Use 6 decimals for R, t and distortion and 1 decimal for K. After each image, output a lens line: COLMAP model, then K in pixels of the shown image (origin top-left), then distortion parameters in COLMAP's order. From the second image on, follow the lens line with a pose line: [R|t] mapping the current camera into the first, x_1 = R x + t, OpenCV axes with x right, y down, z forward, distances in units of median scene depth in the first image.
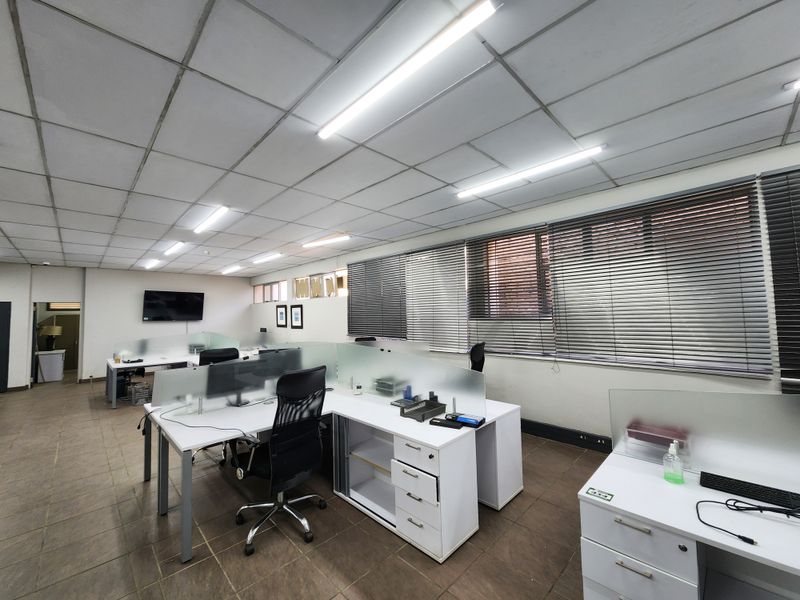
lens RADIAL K [[325.9, 0, 399.3], [0, 325.9, 294.7], [0, 0, 1]] dist [0.000297, -0.001020]
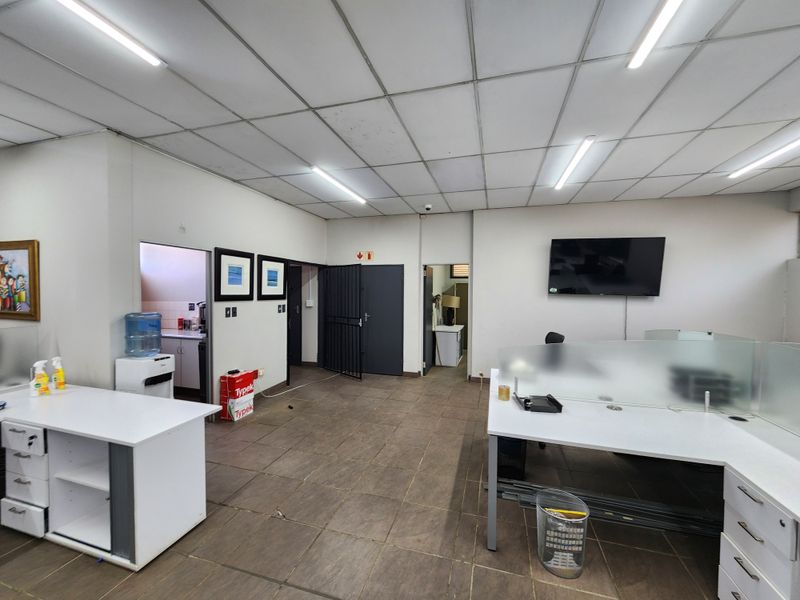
lens RADIAL K [[327.8, 0, 397.4], [0, 327.8, 297.6], [0, 0, 1]] dist [-0.020217, 0.008034]
pose [[0.480749, 0.046524, -0.875623, -0.453354], [0.031232, 0.997049, 0.070123, 0.041904], [0.876302, -0.061059, 0.477877, 0.542804]]
